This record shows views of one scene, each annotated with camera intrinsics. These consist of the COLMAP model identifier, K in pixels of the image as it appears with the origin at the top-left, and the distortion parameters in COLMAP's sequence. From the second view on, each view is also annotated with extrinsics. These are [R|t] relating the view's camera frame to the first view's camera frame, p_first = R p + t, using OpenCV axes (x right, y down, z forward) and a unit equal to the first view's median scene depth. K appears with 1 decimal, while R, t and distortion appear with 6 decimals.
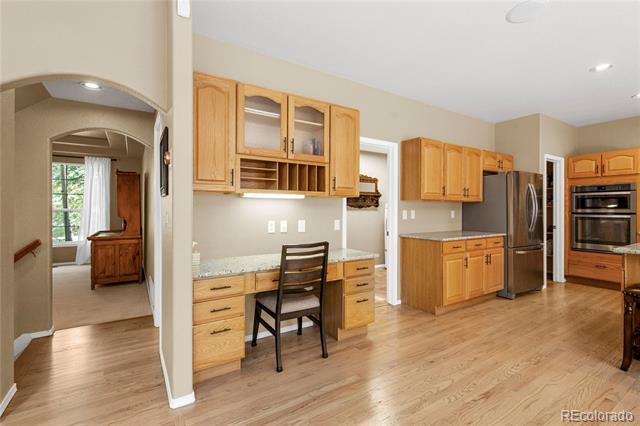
lens RADIAL K [[288.0, 0, 321.3], [0, 288.0, 210.4], [0, 0, 1]] dist [-0.001467, -0.001149]
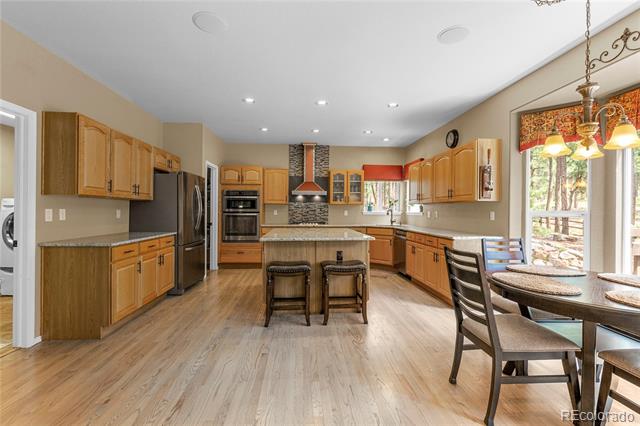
lens RADIAL K [[288.0, 0, 318.4], [0, 288.0, 210.0], [0, 0, 1]] dist [-0.001467, -0.001149]
pose [[0.480460, 0.002803, 0.877012, -0.016094], [-0.003873, 0.999992, -0.001074, 0.001075], [-0.877008, -0.002881, 0.480467, 0.069234]]
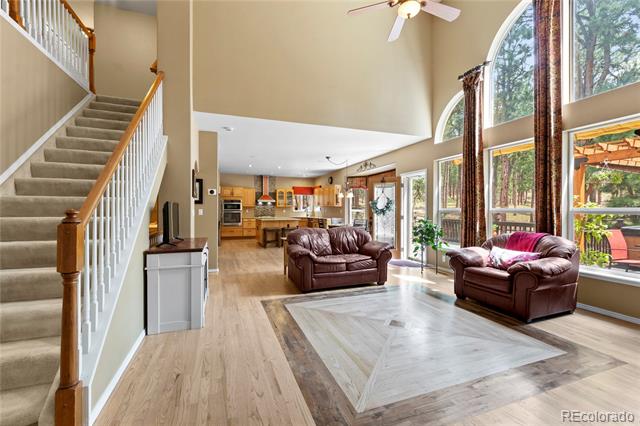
lens RADIAL K [[277.8, 0, 320.3], [0, 277.8, 213.5], [0, 0, 1]] dist [0.000342, 0.000114]
pose [[0.215162, -0.012199, 0.976502, -1.655622], [0.000401, 0.999923, 0.012404, 0.005628], [-0.976578, -0.002277, 0.215151, -0.397331]]
